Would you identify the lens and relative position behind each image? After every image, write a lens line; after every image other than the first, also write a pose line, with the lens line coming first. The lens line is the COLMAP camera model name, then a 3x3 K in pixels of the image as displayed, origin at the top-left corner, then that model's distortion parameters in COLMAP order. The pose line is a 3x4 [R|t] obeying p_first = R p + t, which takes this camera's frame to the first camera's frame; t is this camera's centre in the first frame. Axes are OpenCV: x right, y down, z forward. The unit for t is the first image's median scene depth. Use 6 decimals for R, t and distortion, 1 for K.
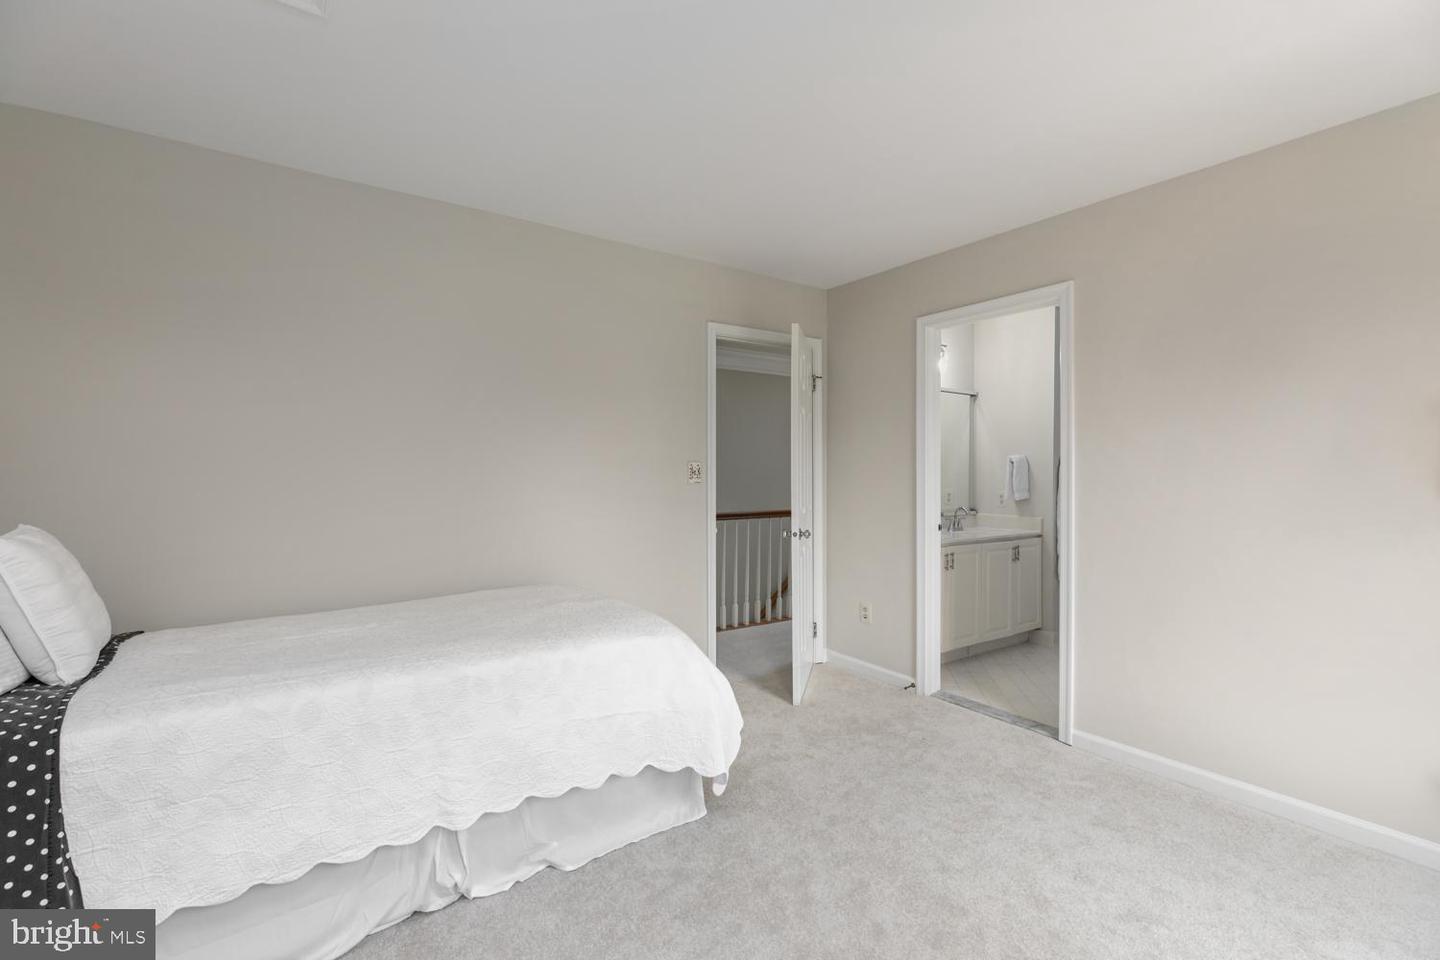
lens RADIAL K [[644.9, 0, 725.4], [0, 644.9, 480.6], [0, 0, 1]] dist [0.003051, 0.000958]
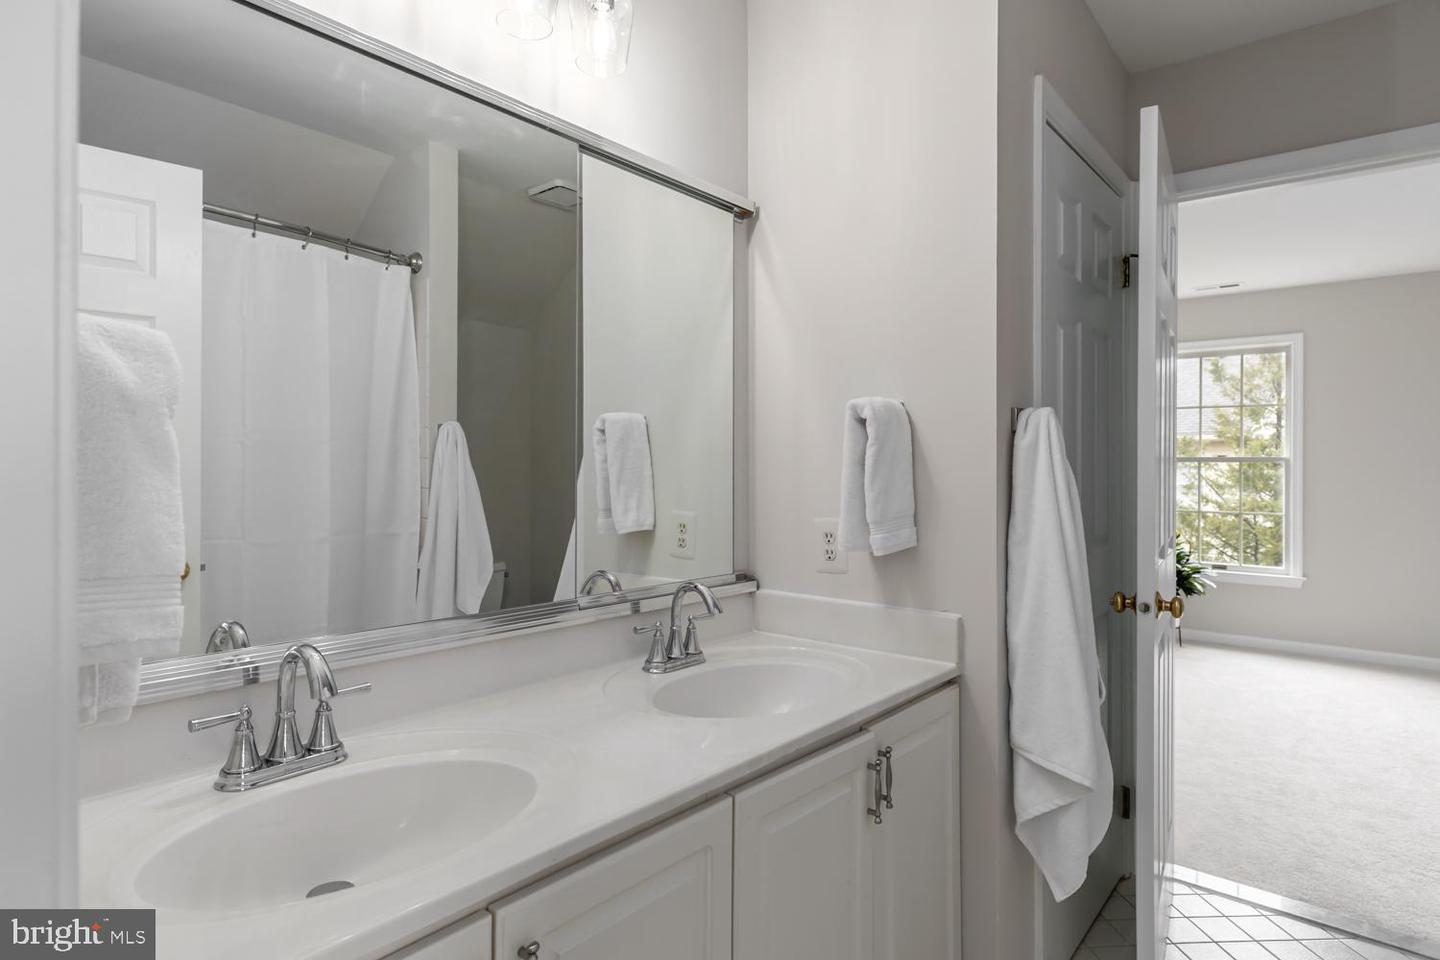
lens RADIAL K [[796.7, 0, 718.4], [0, 796.7, 474.6], [0, 0, 1]] dist [0.000292, -0.000221]
pose [[0.969949, -0.007412, 0.243197, 0.295904], [0.007765, 0.999970, -0.000494, -0.005143], [-0.243186, 0.002367, 0.969977, 0.670462]]
